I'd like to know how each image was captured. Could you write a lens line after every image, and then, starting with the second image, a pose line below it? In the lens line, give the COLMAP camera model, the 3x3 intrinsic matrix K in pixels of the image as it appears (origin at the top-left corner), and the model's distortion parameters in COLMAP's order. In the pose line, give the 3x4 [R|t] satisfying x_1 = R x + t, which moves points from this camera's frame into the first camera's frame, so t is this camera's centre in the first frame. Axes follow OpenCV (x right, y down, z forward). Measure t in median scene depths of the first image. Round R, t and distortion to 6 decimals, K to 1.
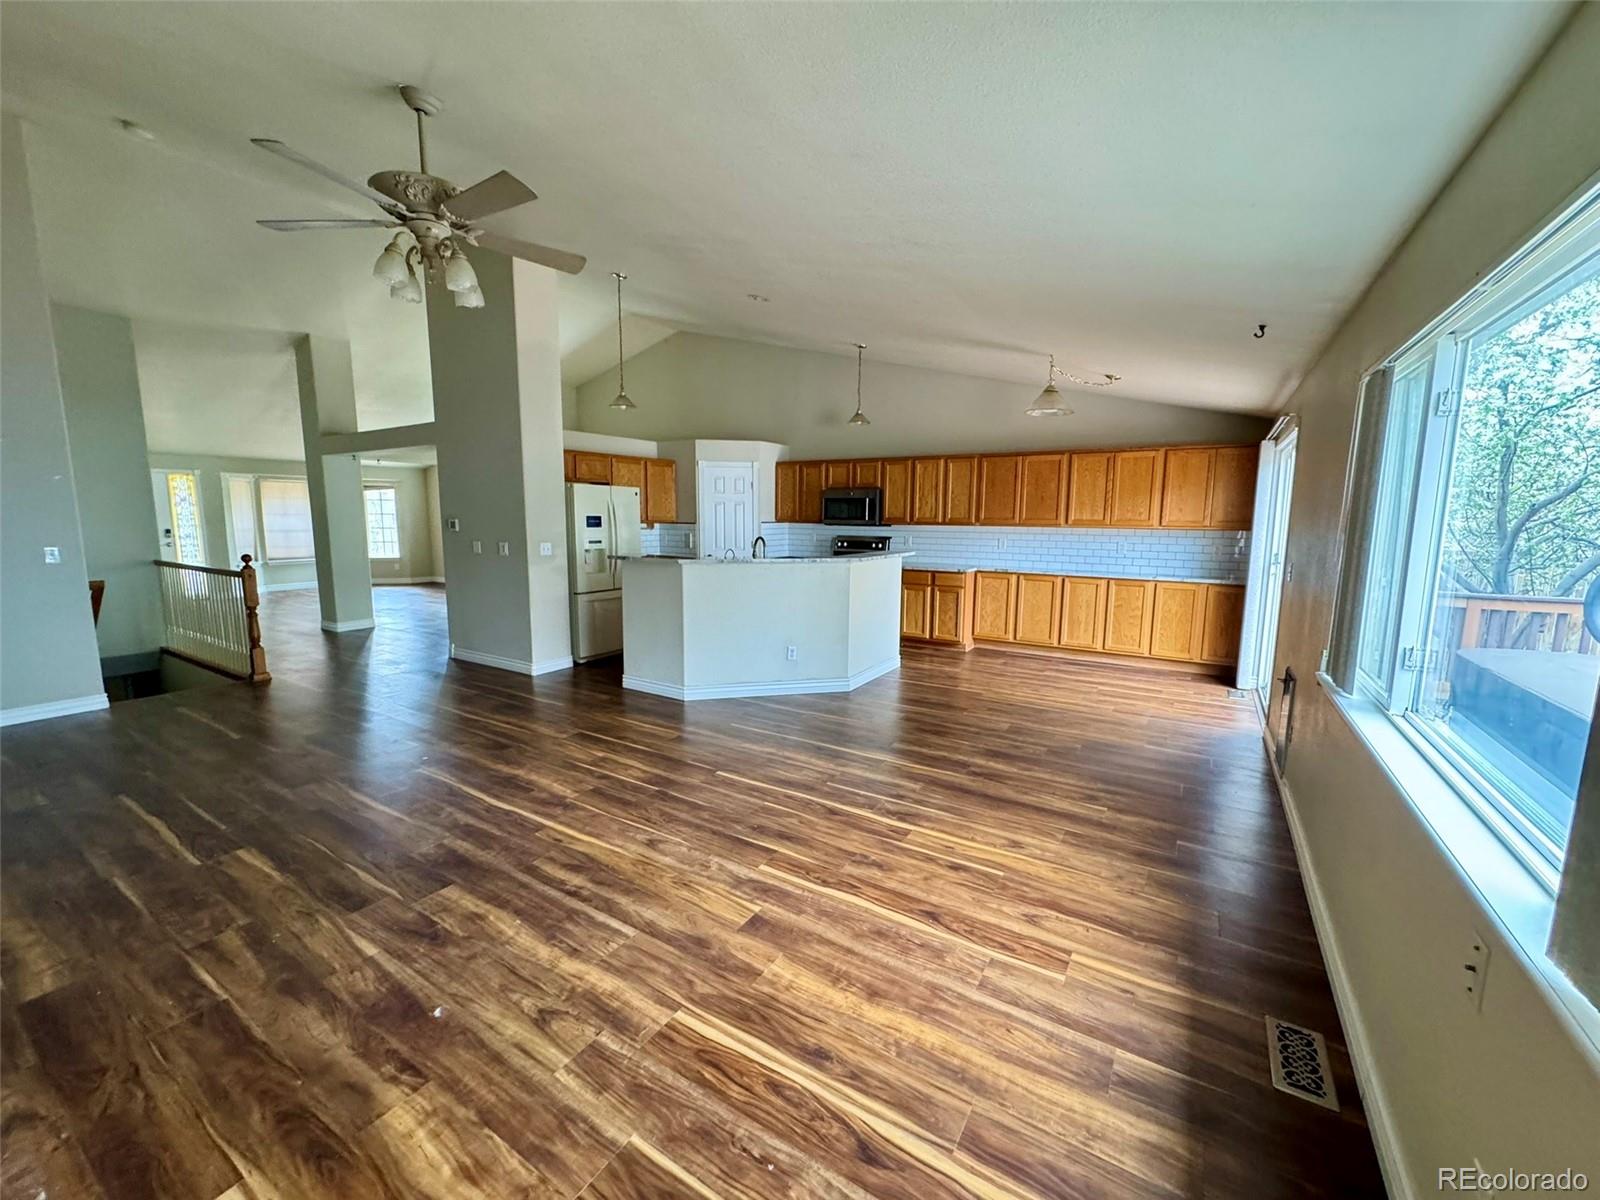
lens RADIAL K [[635.9, 0, 798.5], [0, 635.9, 600.3], [0, 0, 1]] dist [0.006506, -0.000436]
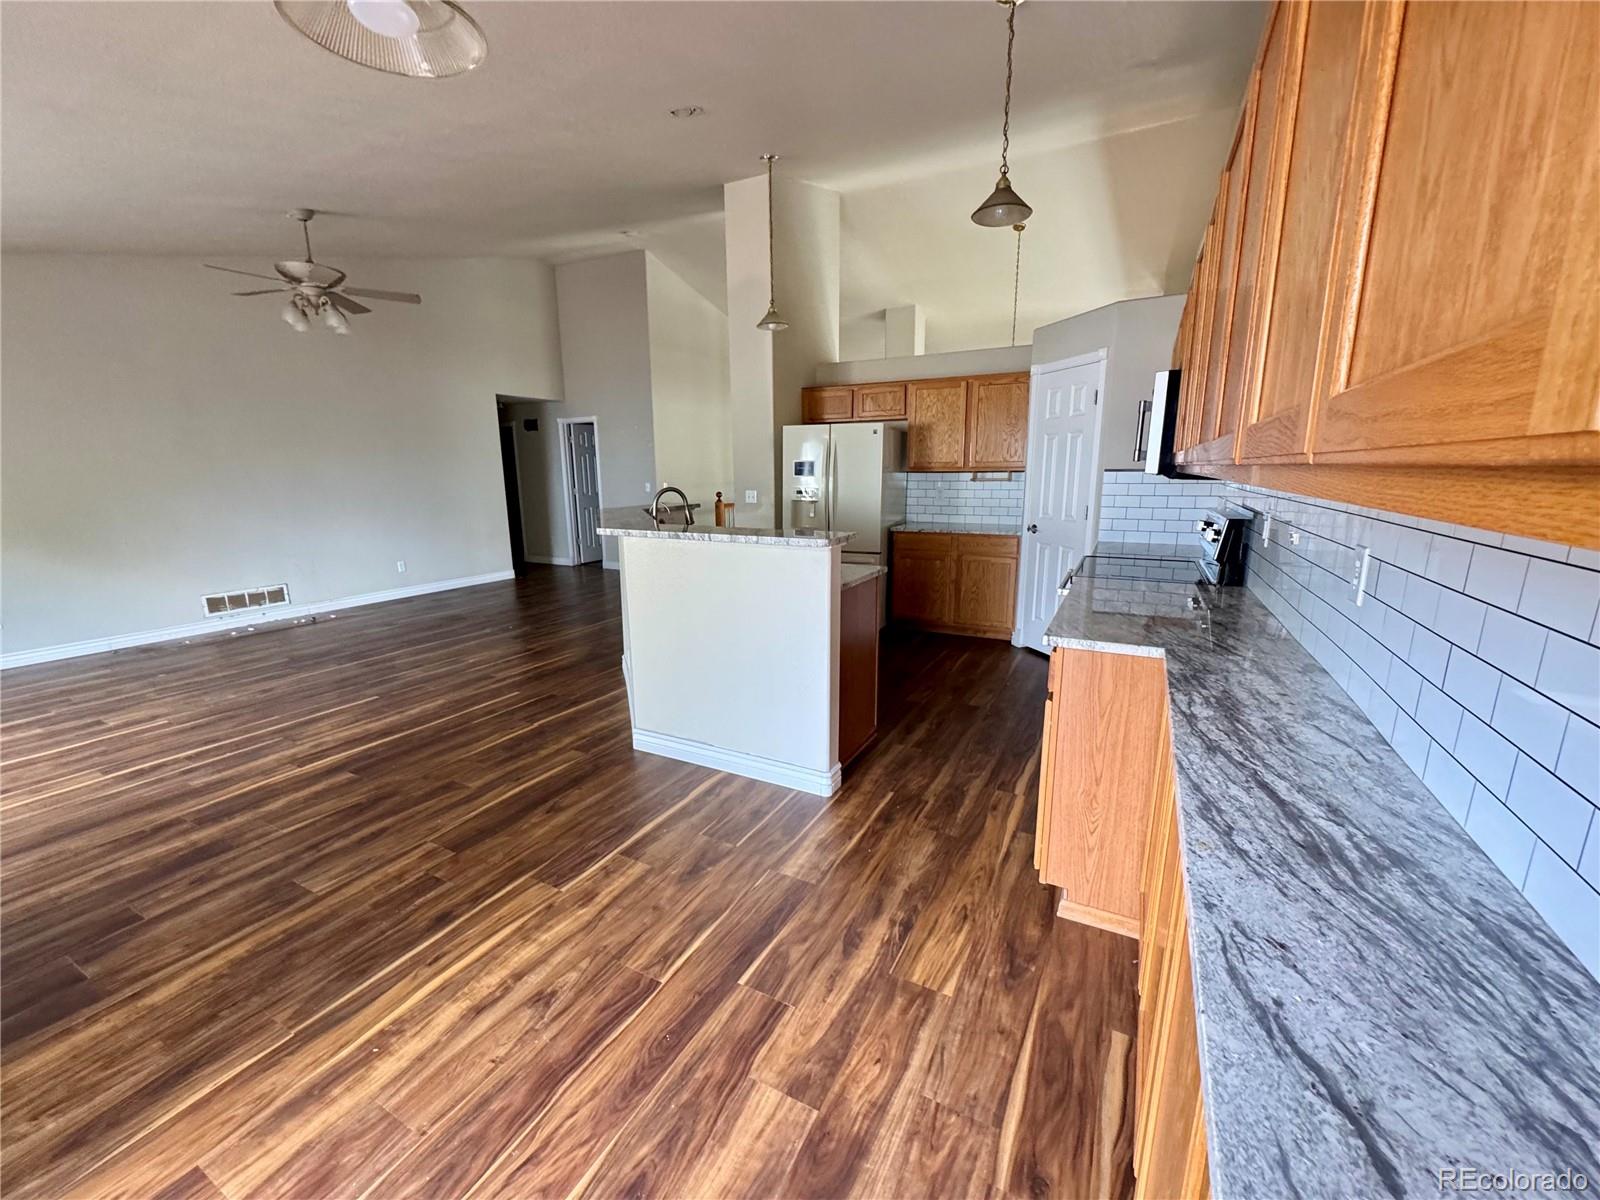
lens RADIAL K [[635.9, 0, 799.0], [0, 635.9, 598.1], [0, 0, 1]] dist [0.006506, -0.000436]
pose [[0.068710, 0.190477, -0.979284, 0.802823], [-0.121569, 0.975887, 0.181287, -0.153436], [0.990202, 0.106595, 0.090209, 1.324385]]
